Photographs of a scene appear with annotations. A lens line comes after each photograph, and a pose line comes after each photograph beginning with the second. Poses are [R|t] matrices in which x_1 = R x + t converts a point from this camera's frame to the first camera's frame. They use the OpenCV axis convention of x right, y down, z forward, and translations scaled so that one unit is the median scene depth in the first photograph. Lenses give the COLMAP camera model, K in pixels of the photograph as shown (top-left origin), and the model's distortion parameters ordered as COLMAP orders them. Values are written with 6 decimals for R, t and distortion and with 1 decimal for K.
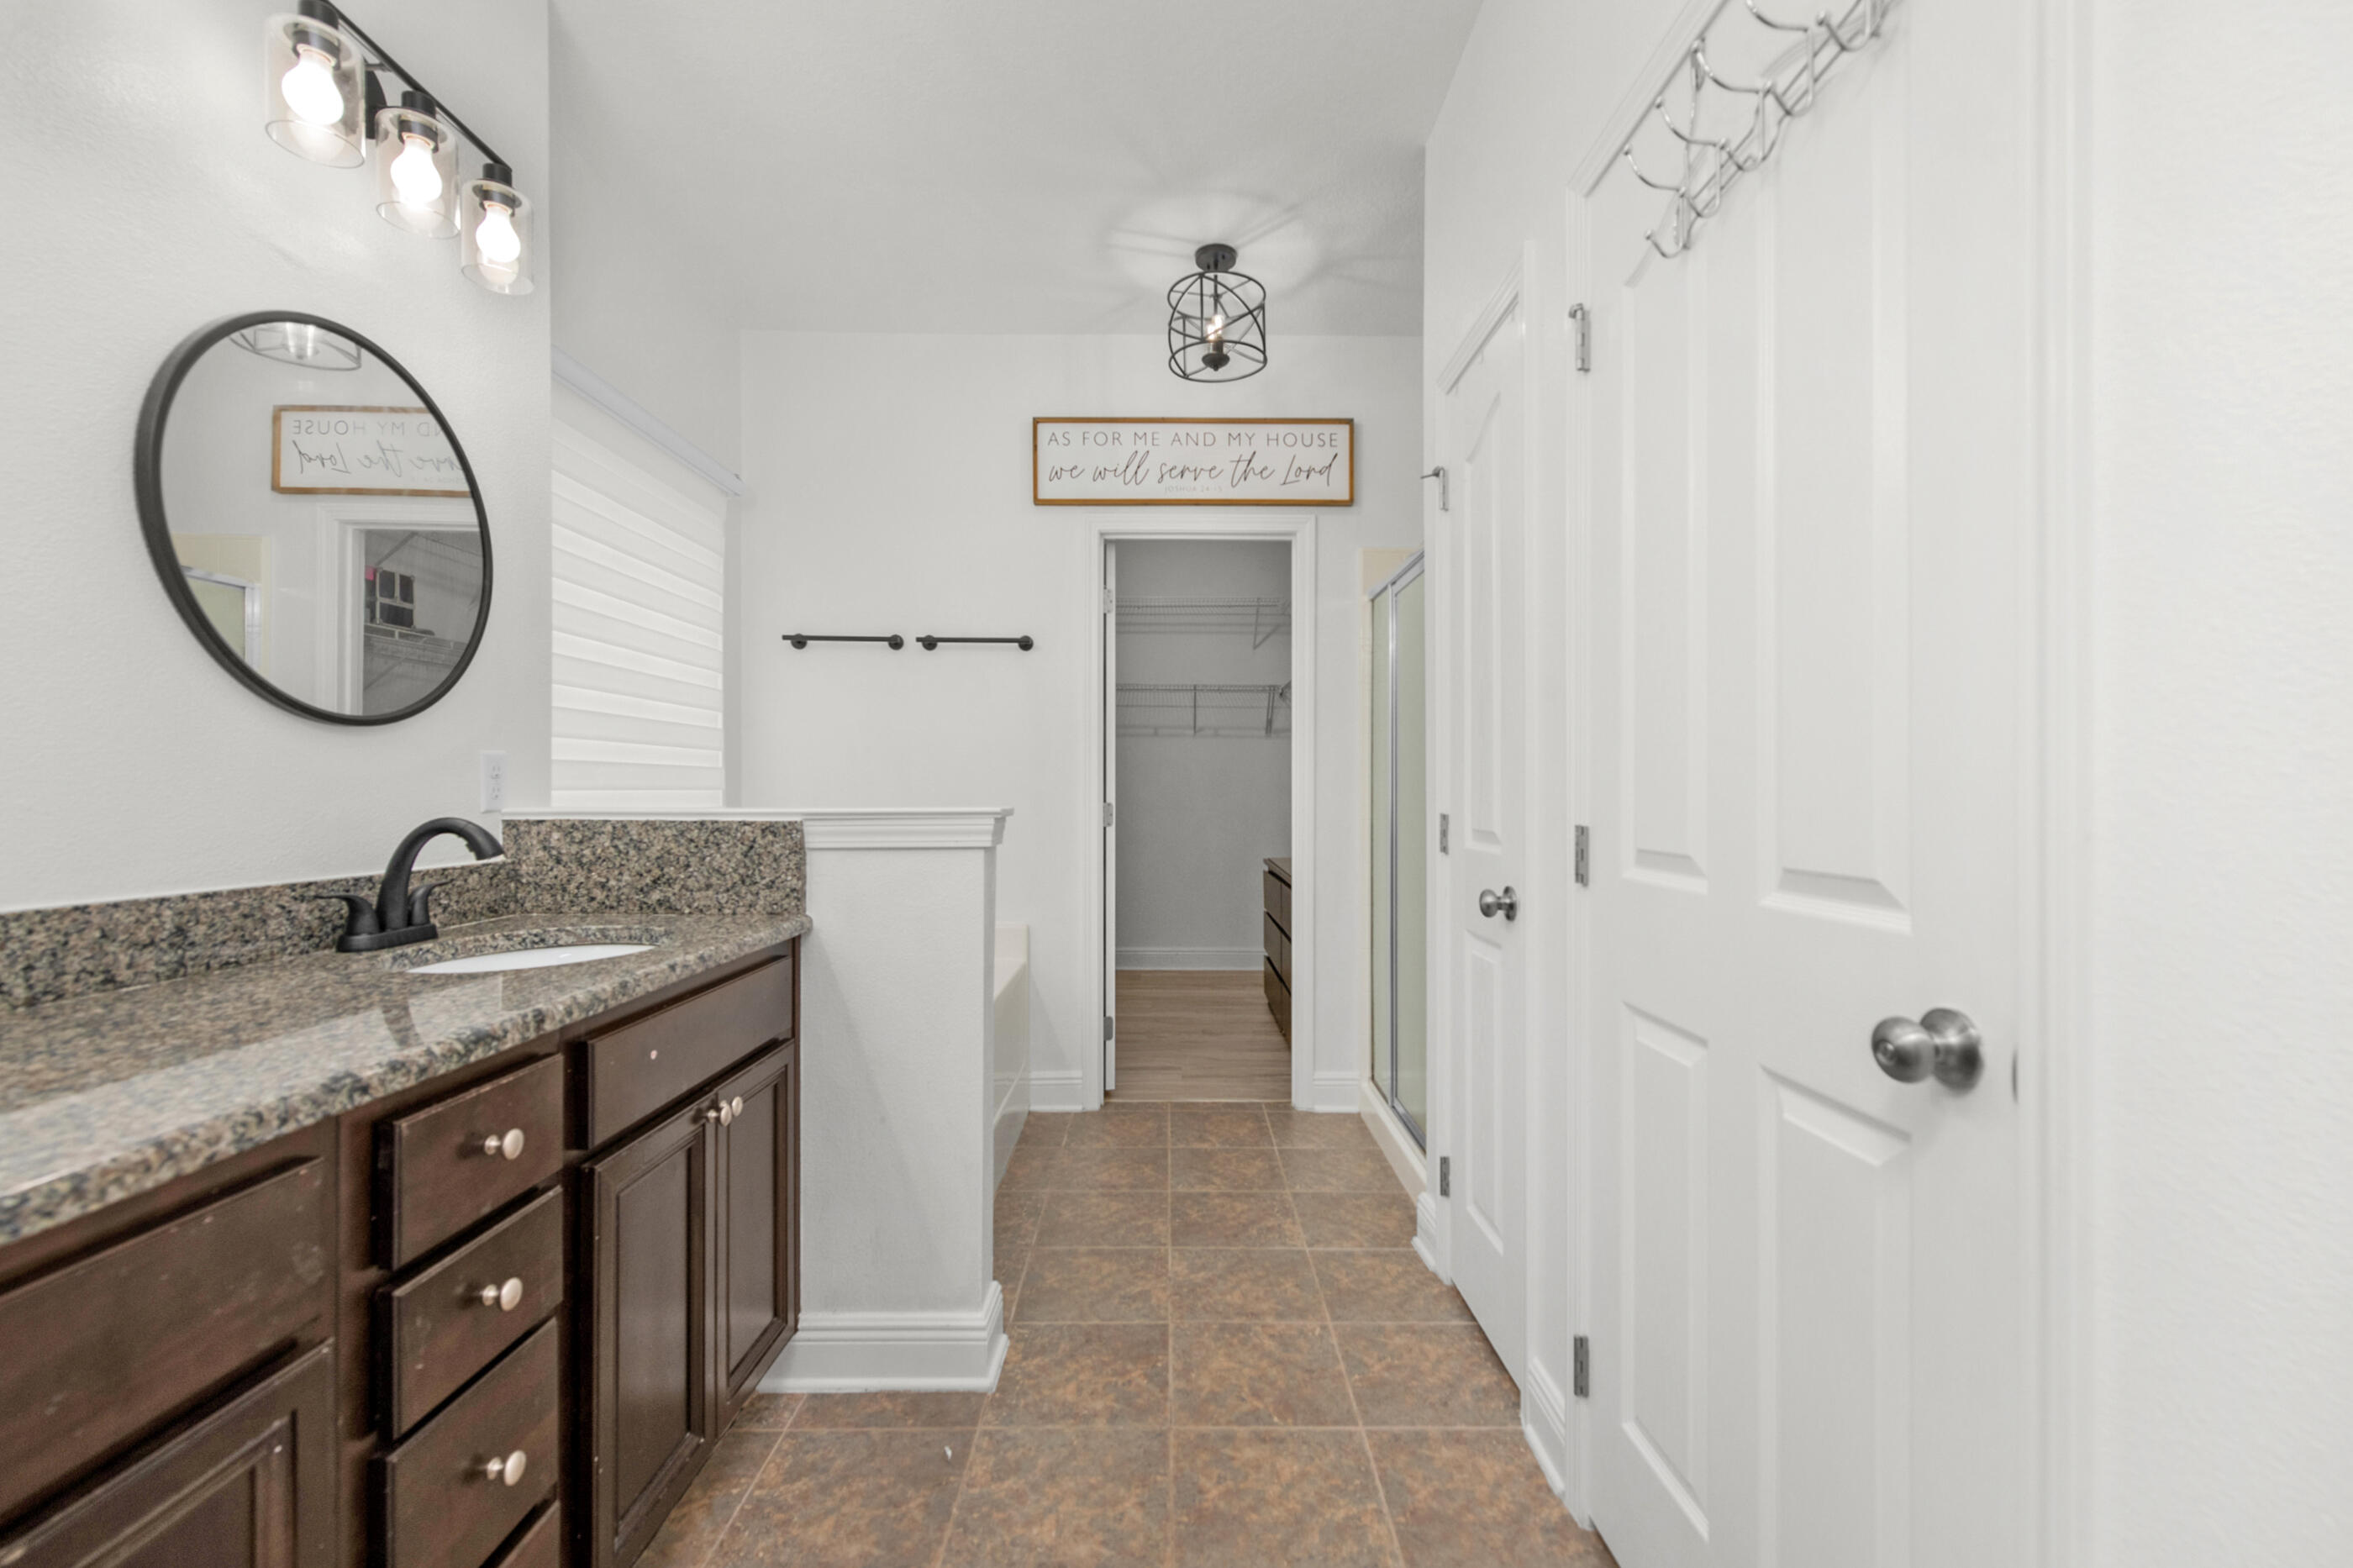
lens RADIAL K [[962.4, 0, 1176.5], [0, 962.4, 784.0], [0, 0, 1]] dist [0.001267, -0.000010]
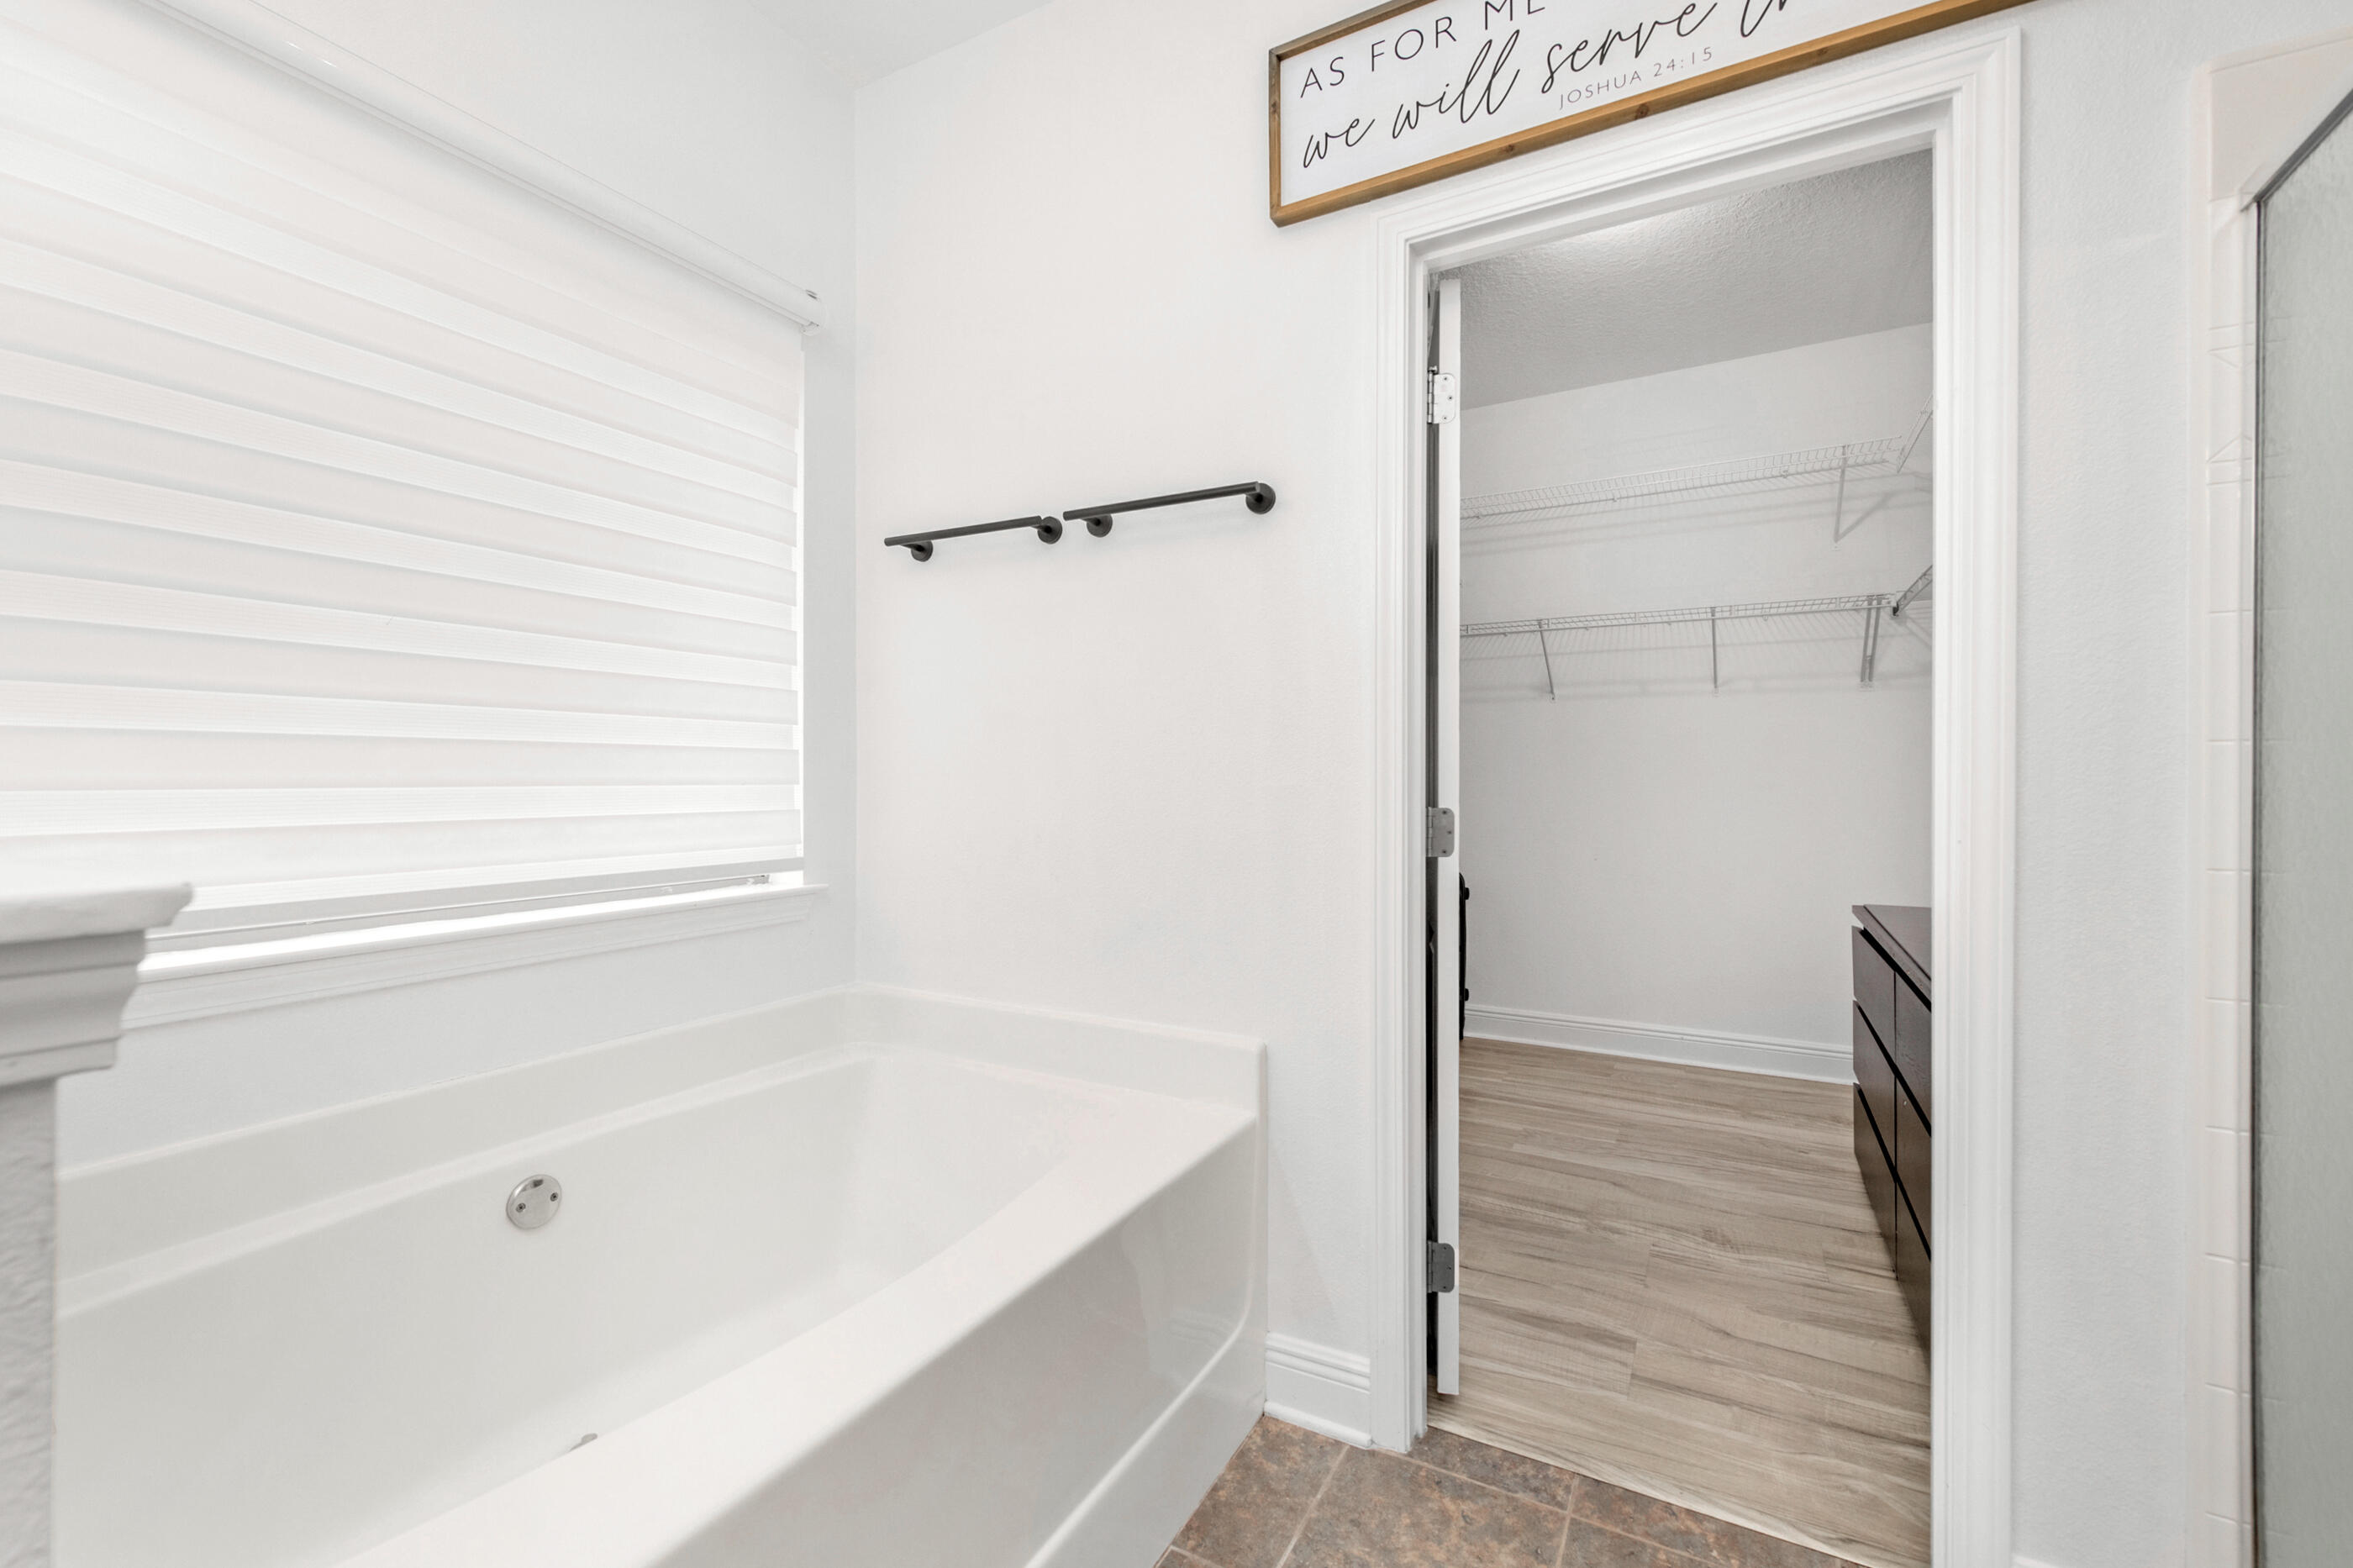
lens RADIAL K [[865.2, 0, 1173.0], [0, 865.2, 778.0], [0, 0, 1]] dist [0.001206, 0.000114]
pose [[0.834004, -0.001600, -0.551756, 0.060724], [0.004863, 0.999978, 0.004451, 0.002716], [0.551737, -0.006395, 0.833994, 0.580808]]
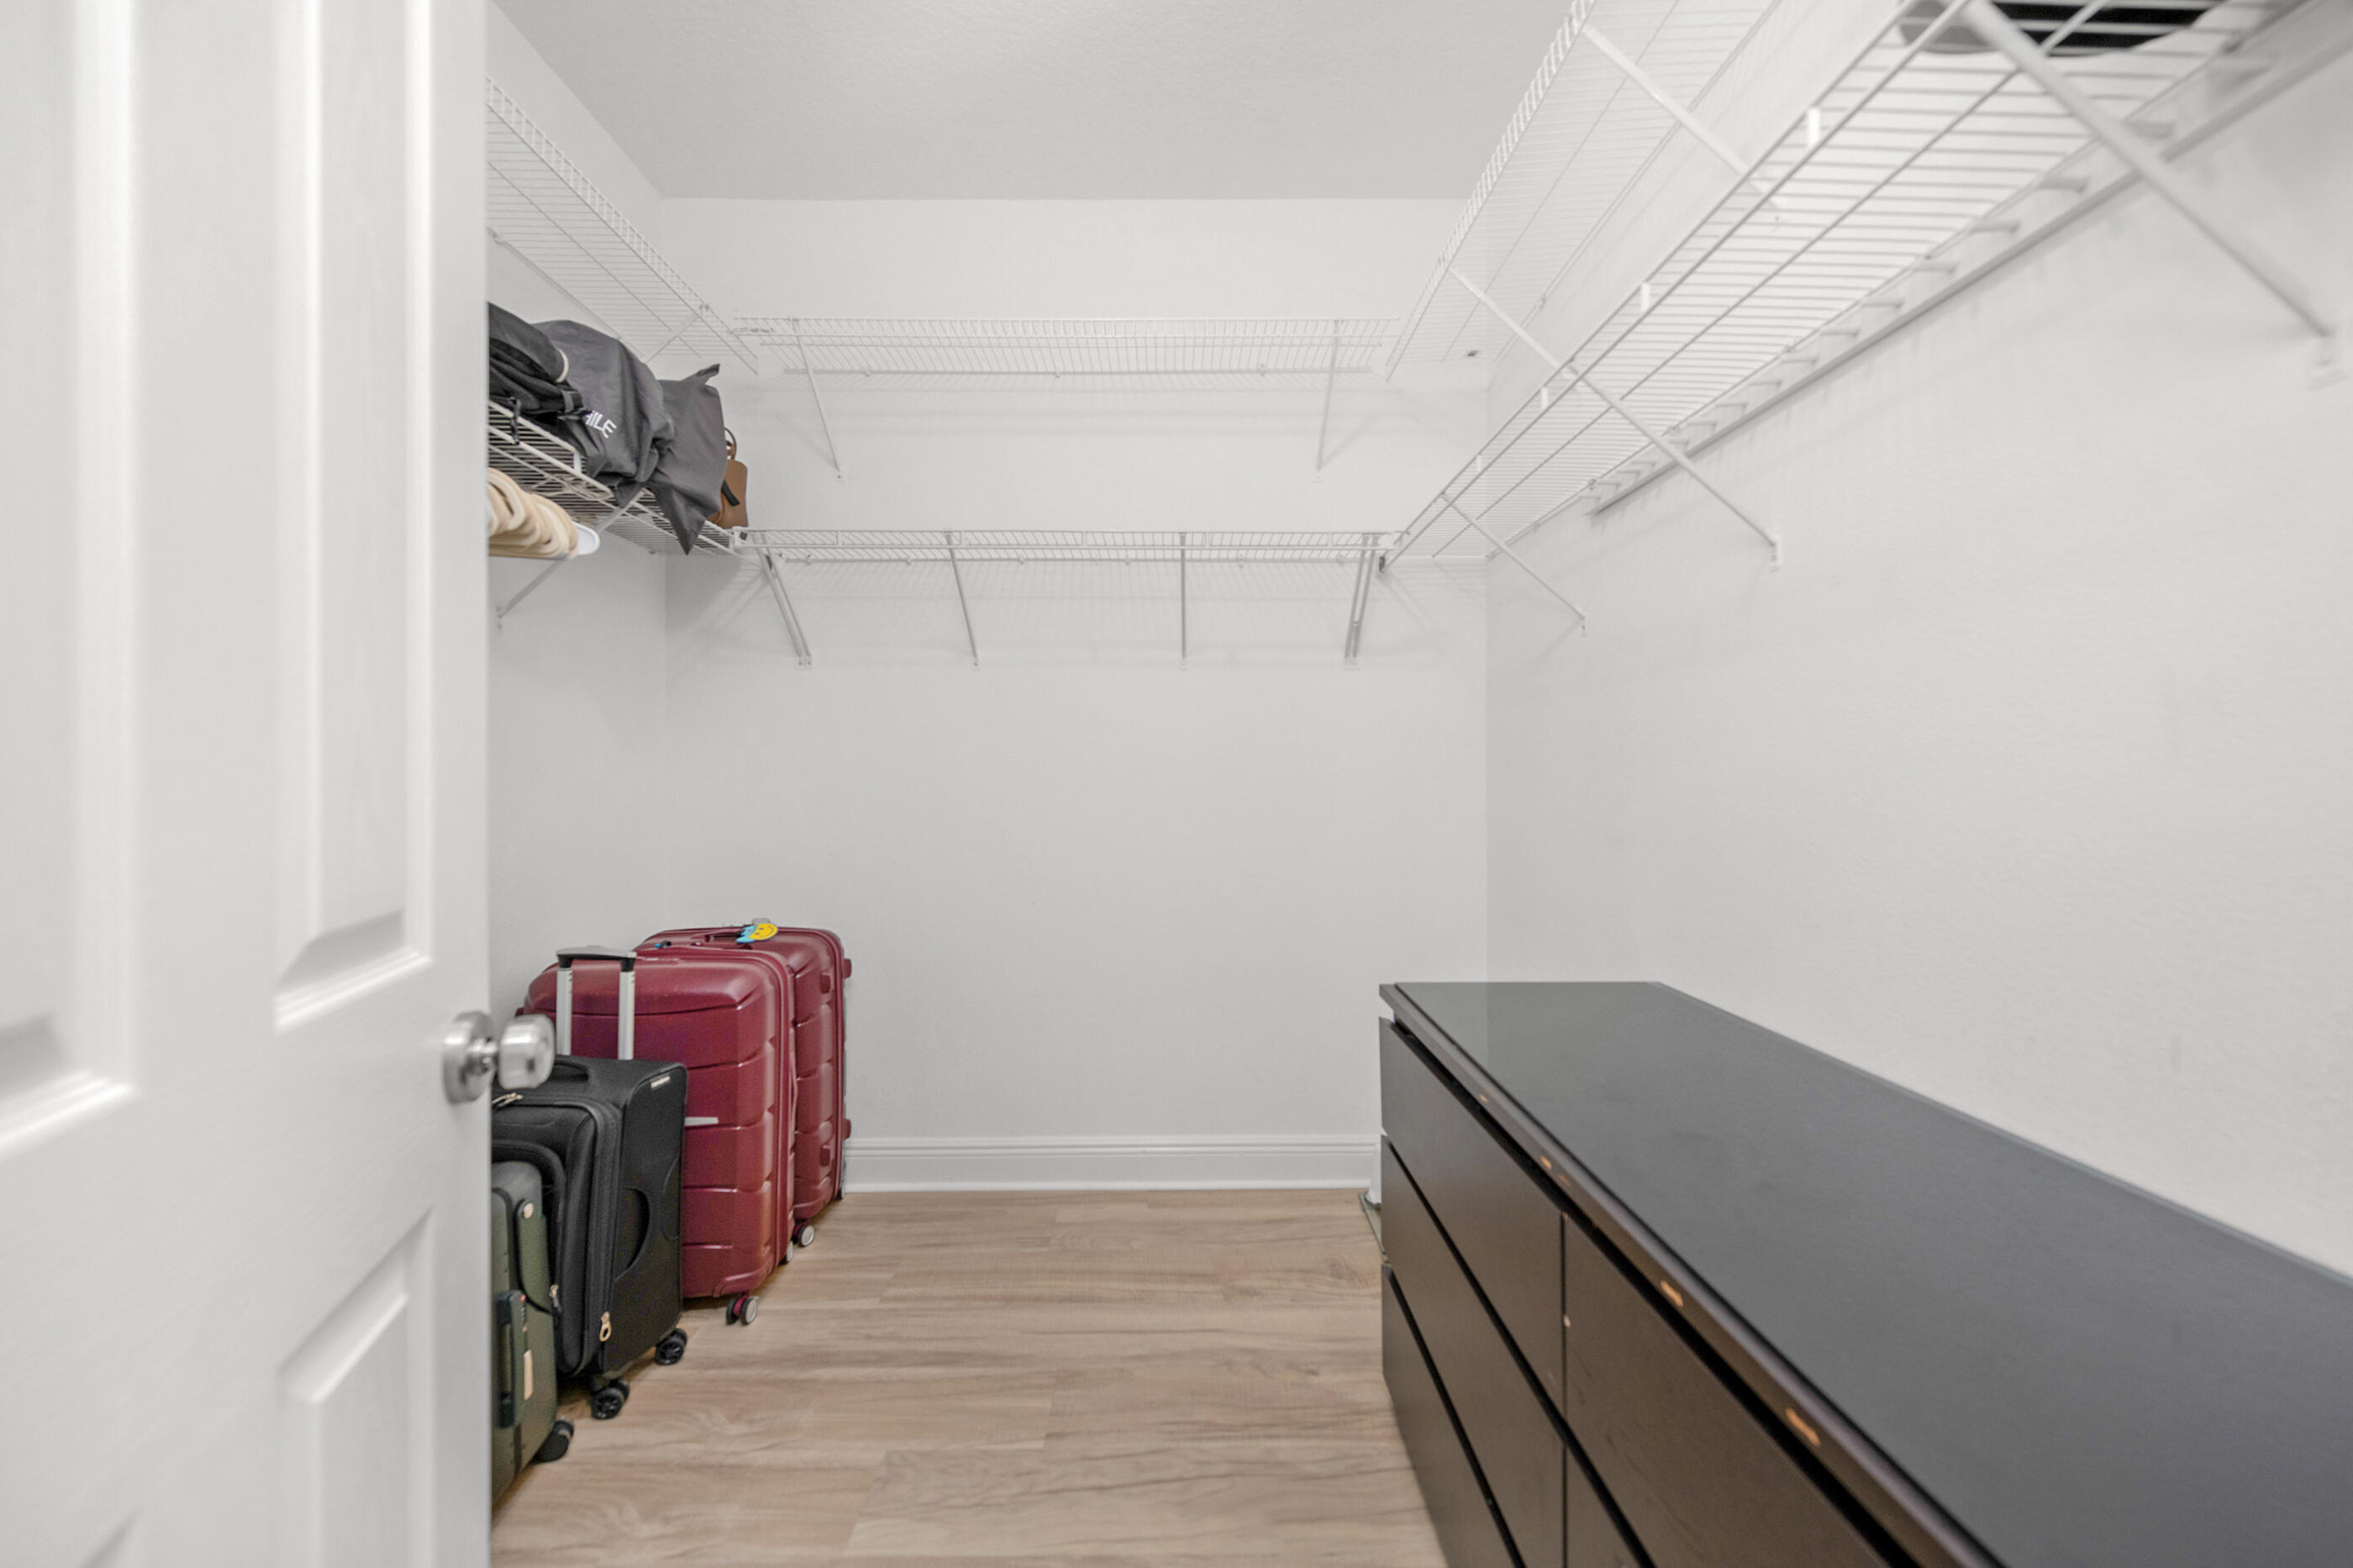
lens RADIAL K [[962.4, 0, 1176.5], [0, 962.4, 784.0], [0, 0, 1]] dist [0.001267, -0.000010]
pose [[0.999923, -0.002011, -0.012275, 0.034776], [0.002088, 0.999978, 0.006275, 0.005845], [0.012262, -0.006300, 0.999905, 0.970233]]
